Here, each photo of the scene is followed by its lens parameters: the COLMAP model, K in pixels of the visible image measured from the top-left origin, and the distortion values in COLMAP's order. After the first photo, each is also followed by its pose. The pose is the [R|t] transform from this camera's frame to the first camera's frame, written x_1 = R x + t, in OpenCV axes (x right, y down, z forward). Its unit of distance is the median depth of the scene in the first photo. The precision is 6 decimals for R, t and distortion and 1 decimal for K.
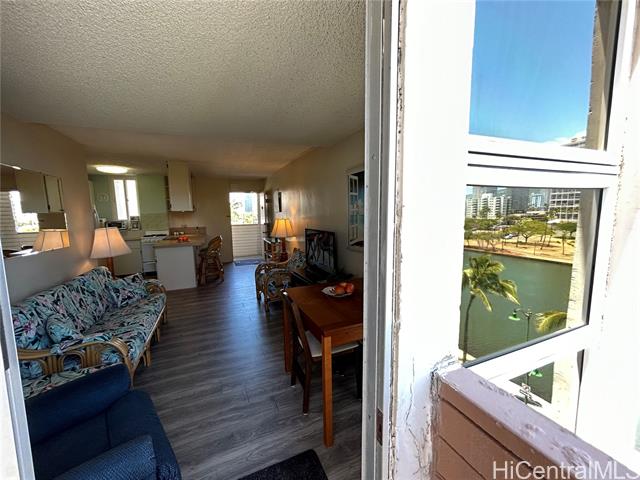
lens RADIAL K [[258.9, 0, 318.0], [0, 258.9, 240.8], [0, 0, 1]] dist [-0.000872, 0.001240]
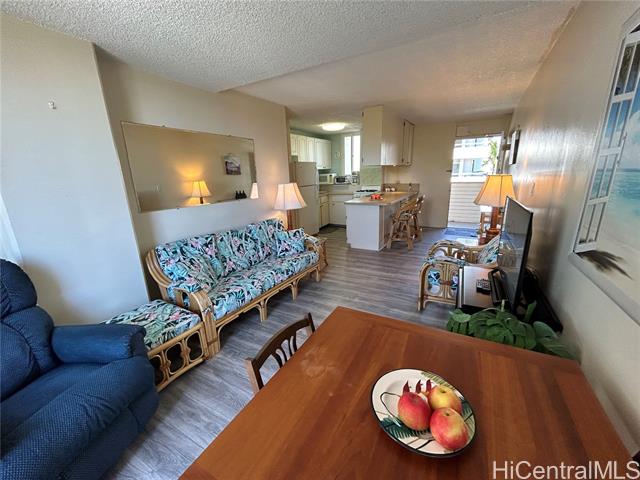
lens RADIAL K [[258.9, 0, 319.3], [0, 258.9, 241.5], [0, 0, 1]] dist [-0.000872, 0.001240]
pose [[0.603136, 0.205955, -0.770590, 0.172757], [-0.069594, 0.975993, 0.206382, -0.046633], [0.794596, -0.070848, 0.602990, 0.455794]]
